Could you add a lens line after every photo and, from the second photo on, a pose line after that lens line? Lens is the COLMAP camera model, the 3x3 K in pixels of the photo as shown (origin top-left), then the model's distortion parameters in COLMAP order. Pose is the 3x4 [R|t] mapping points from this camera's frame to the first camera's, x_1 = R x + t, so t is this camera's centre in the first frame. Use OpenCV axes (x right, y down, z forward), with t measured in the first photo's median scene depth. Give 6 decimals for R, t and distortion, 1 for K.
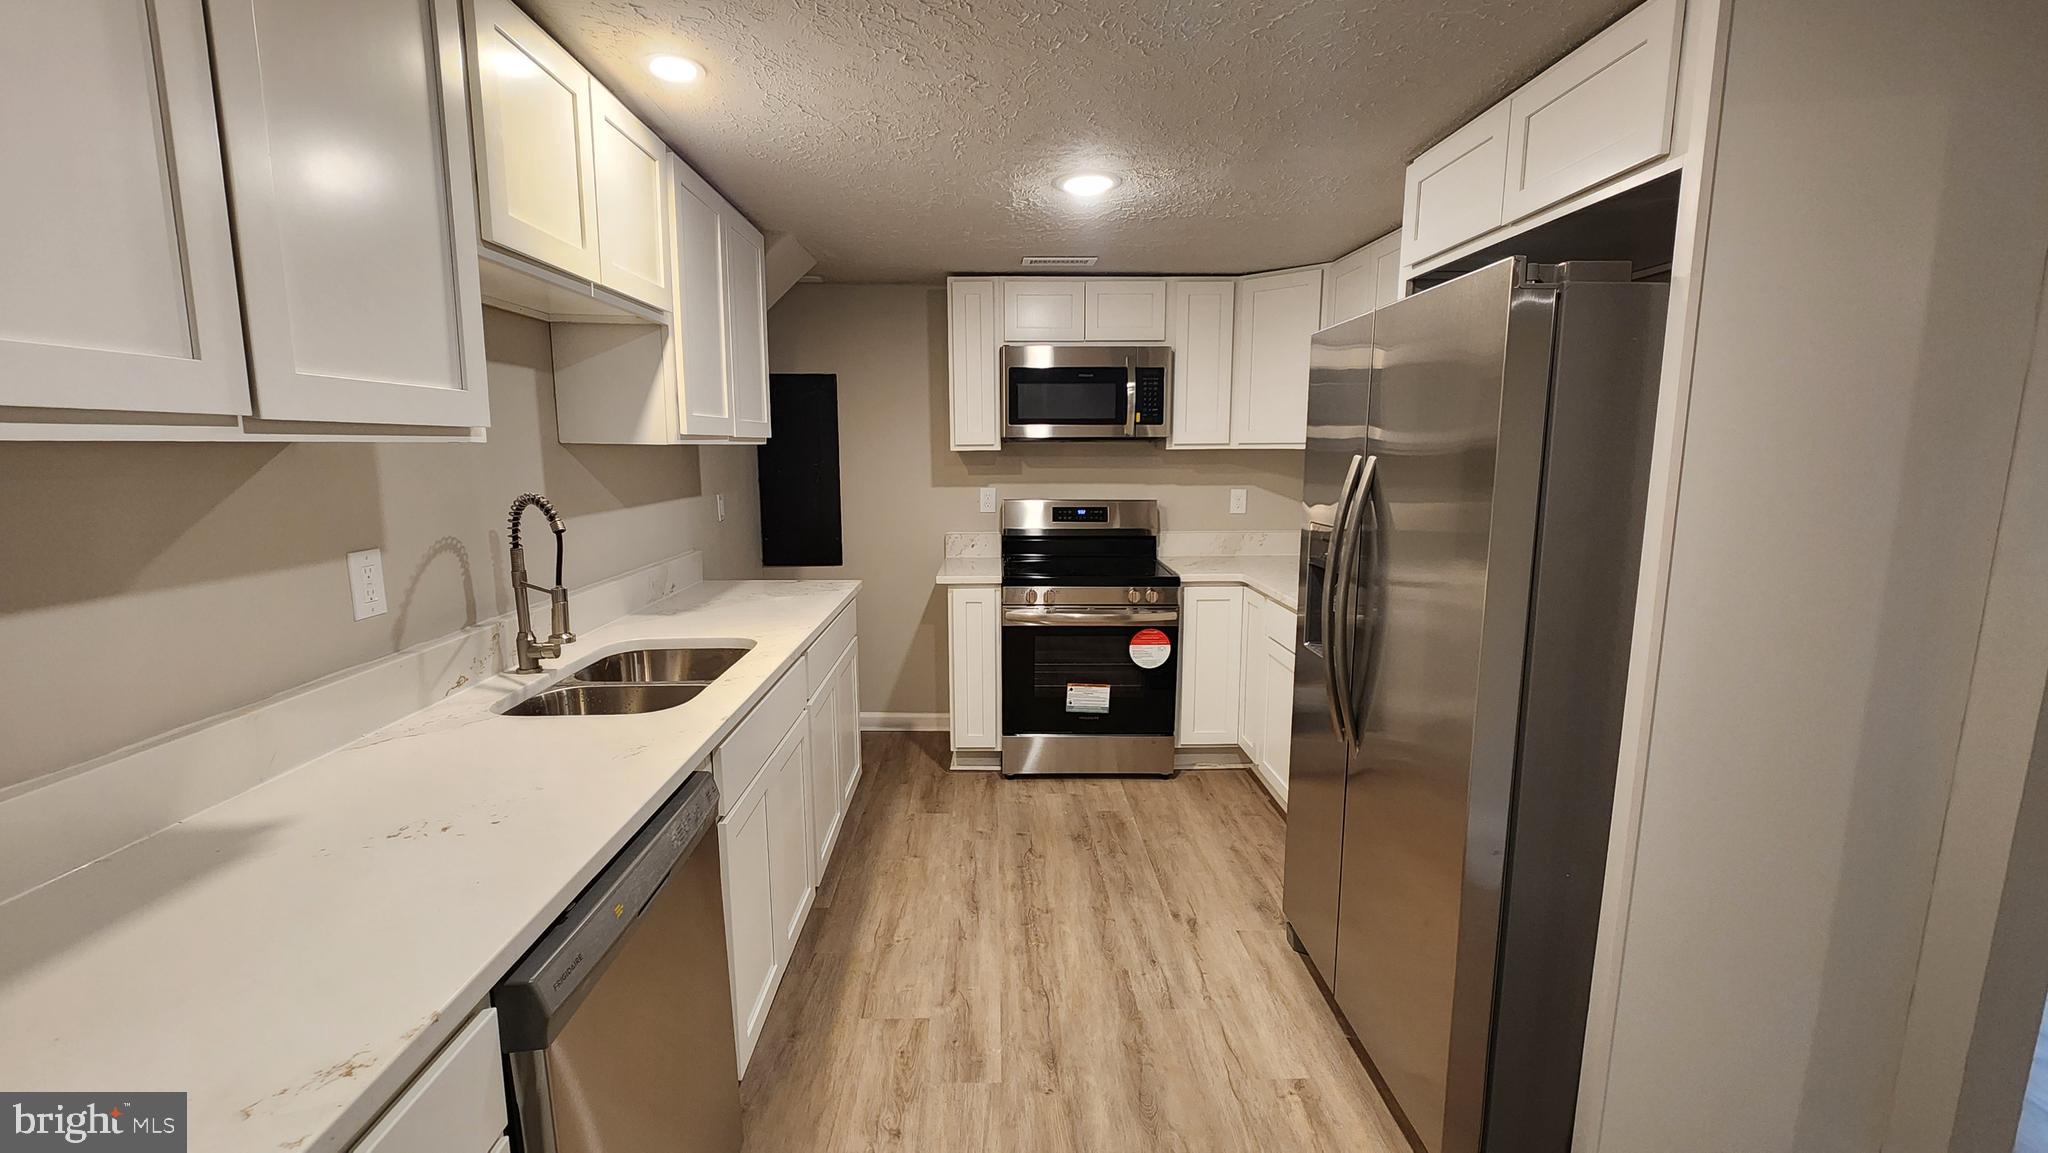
lens RADIAL K [[831.5, 0, 1019.0], [0, 831.5, 577.4], [0, 0, 1]] dist [0.000282, 0.000087]
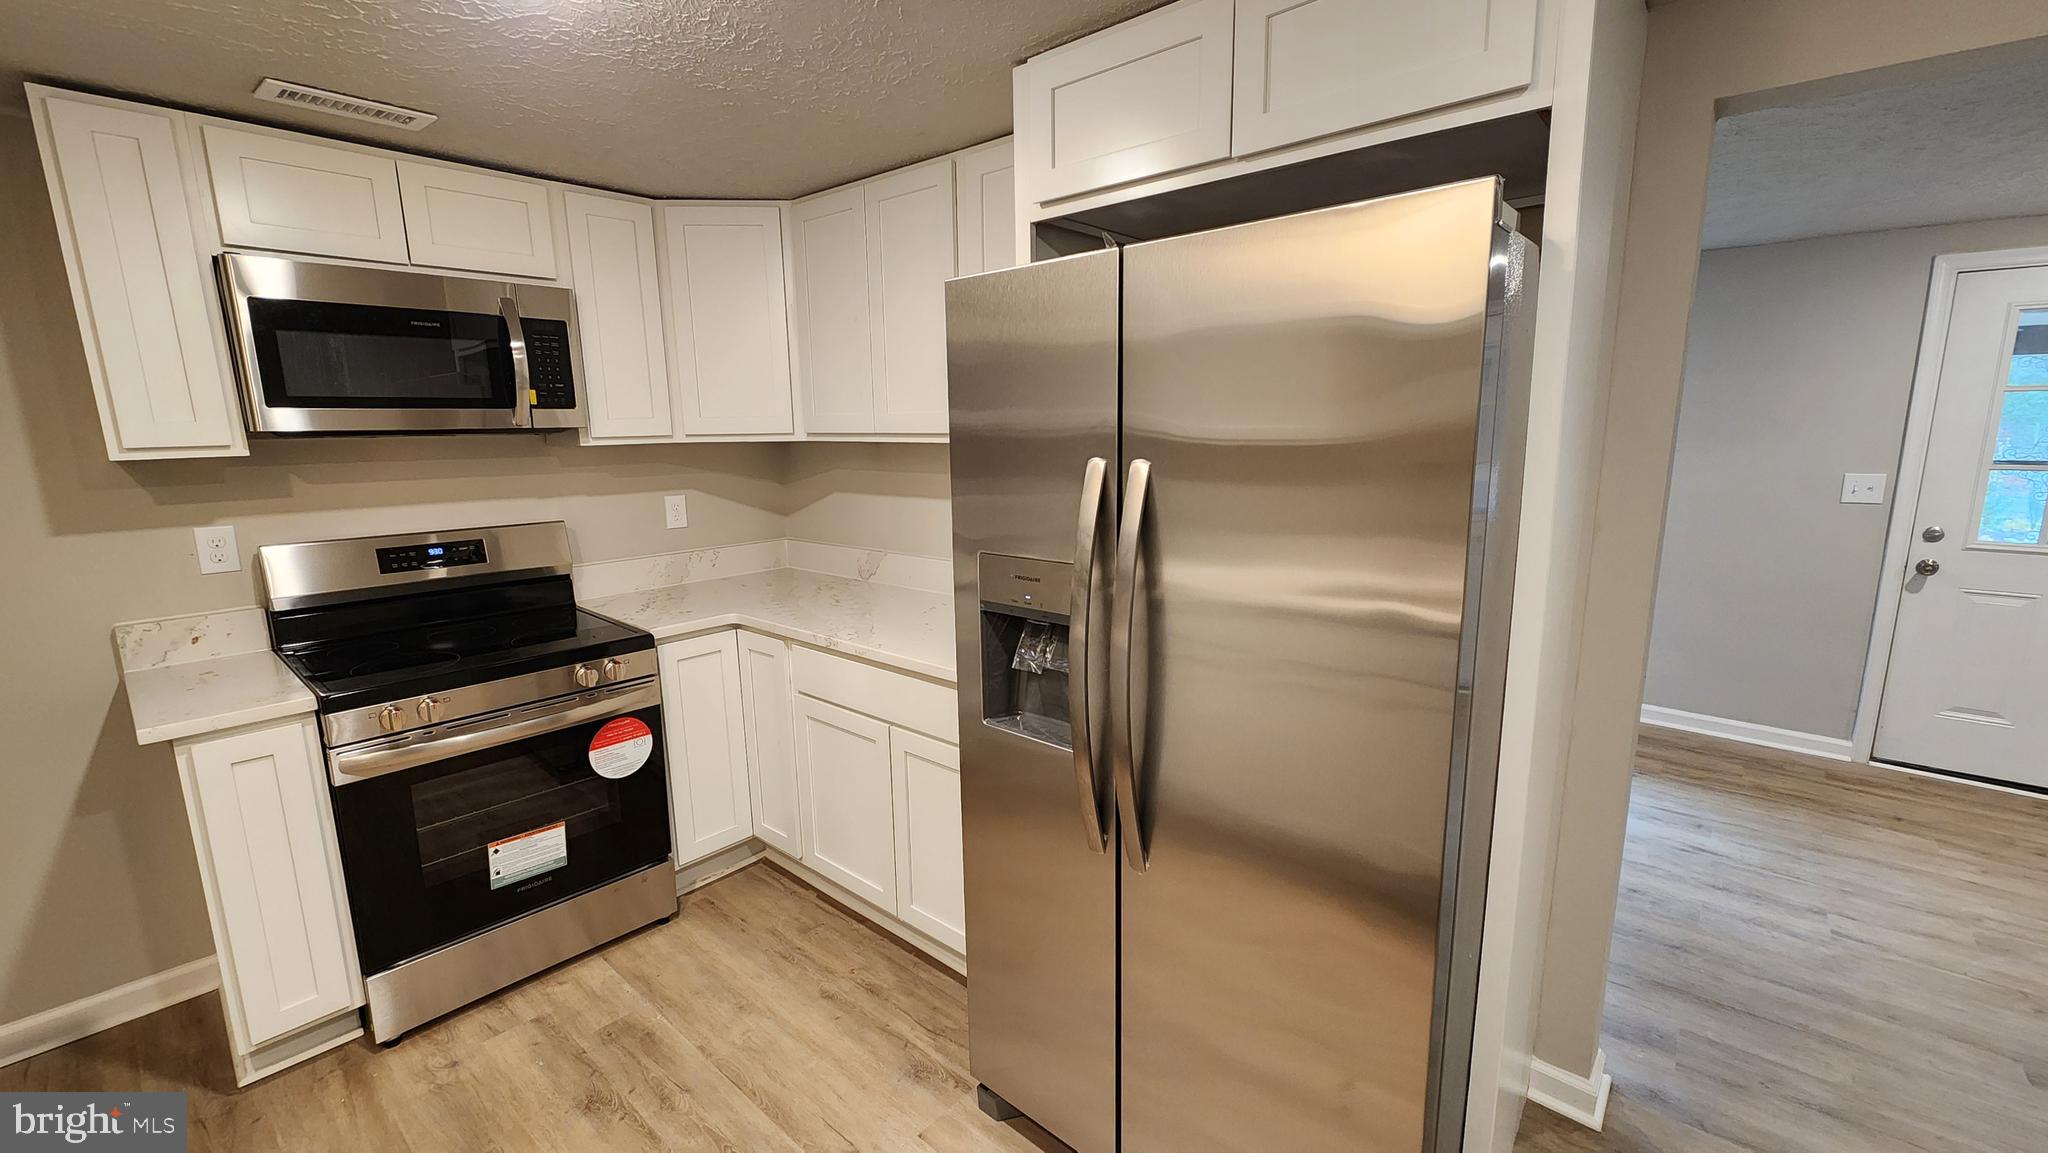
lens RADIAL K [[831.5, 0, 1019.0], [0, 831.5, 577.4], [0, 0, 1]] dist [0.000282, 0.000087]
pose [[0.682135, -0.139911, 0.717716, -0.081855], [0.126614, 0.989298, 0.072515, -0.055792], [-0.720181, 0.041408, 0.692550, 0.301656]]
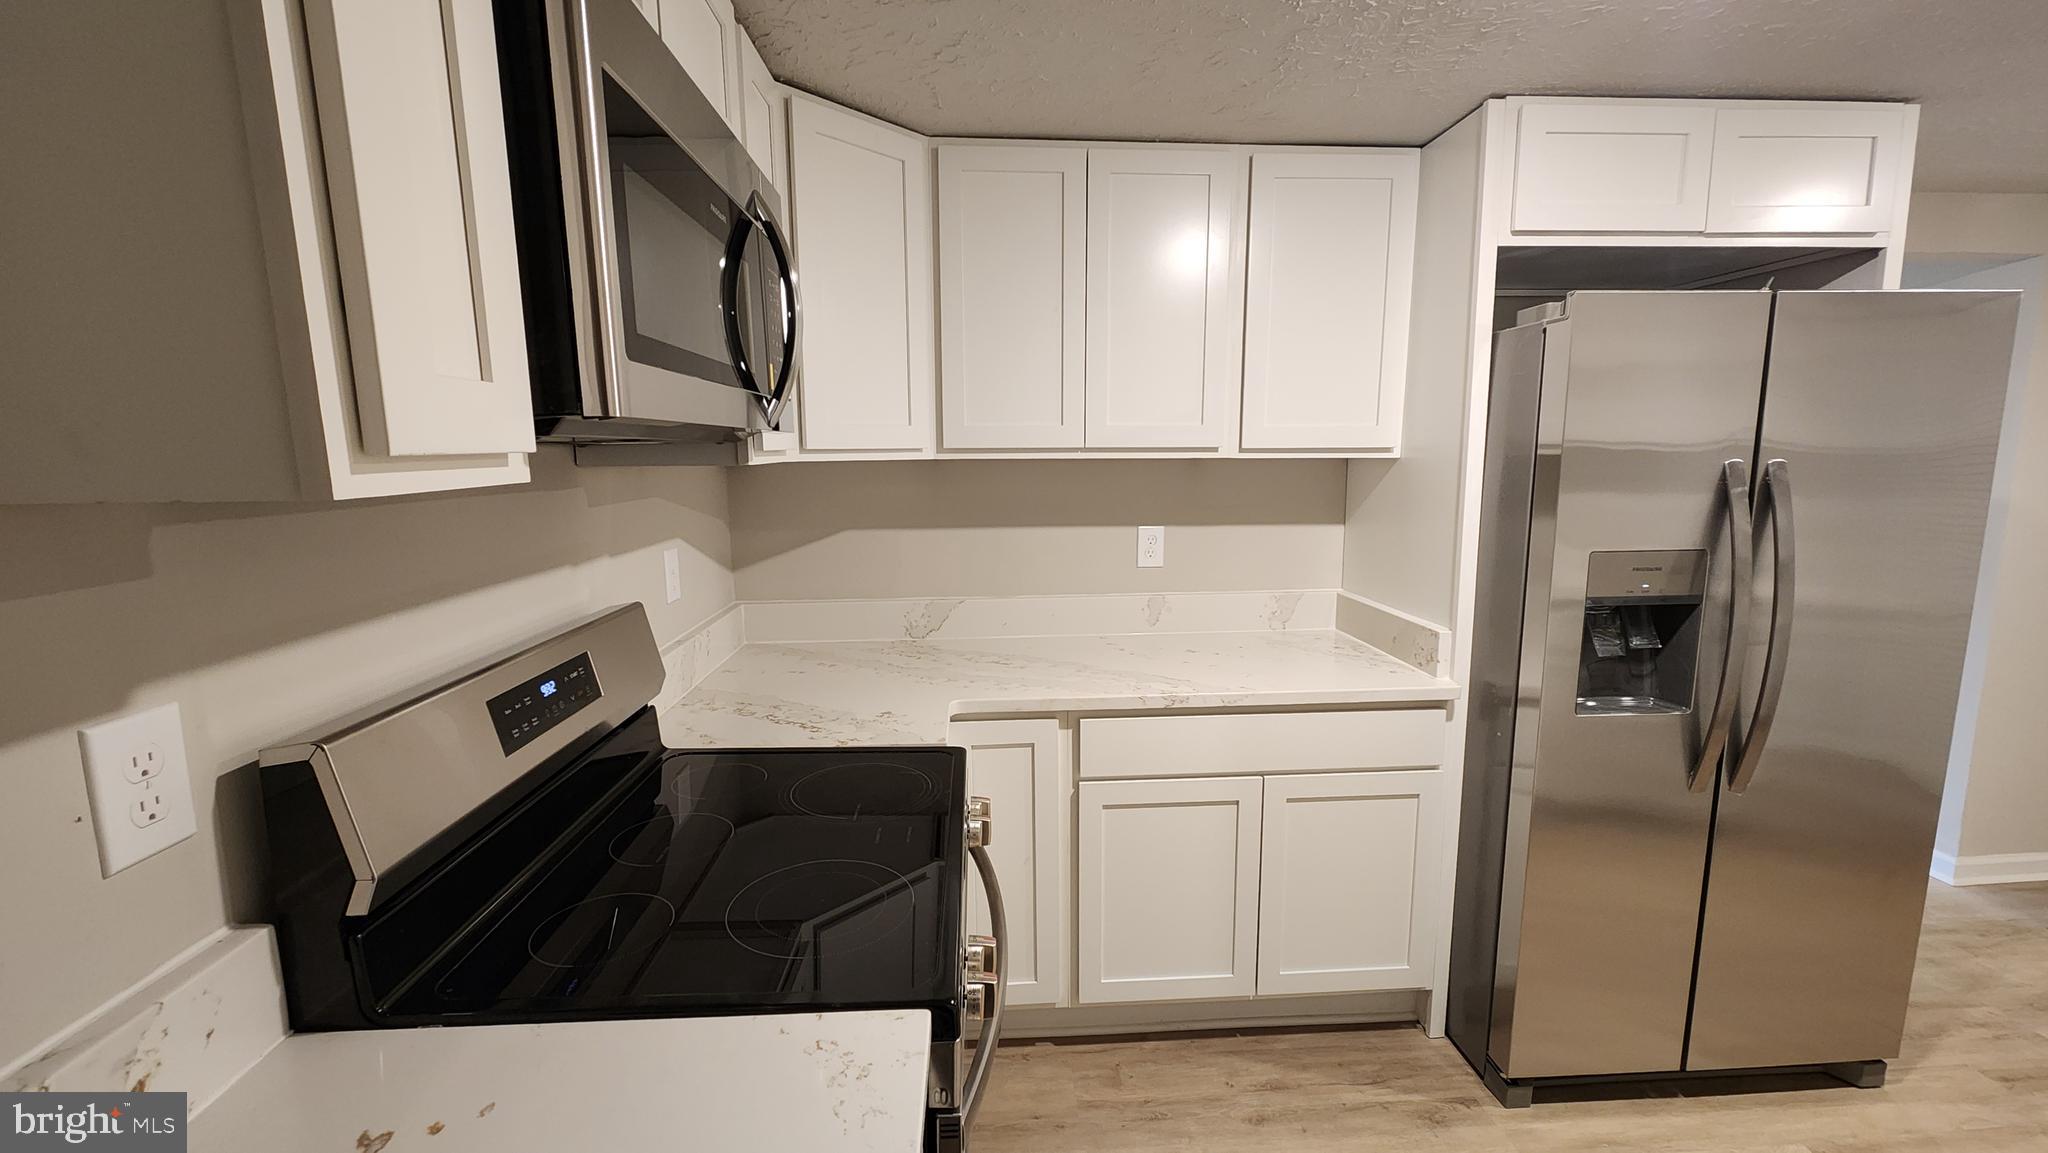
lens RADIAL K [[831.5, 0, 1019.0], [0, 831.5, 577.4], [0, 0, 1]] dist [0.000282, 0.000087]
pose [[-0.025790, -0.148274, 0.988610, -0.229537], [0.166032, 0.974568, 0.150499, -0.147062], [-0.985783, 0.168022, -0.000516, 0.926224]]
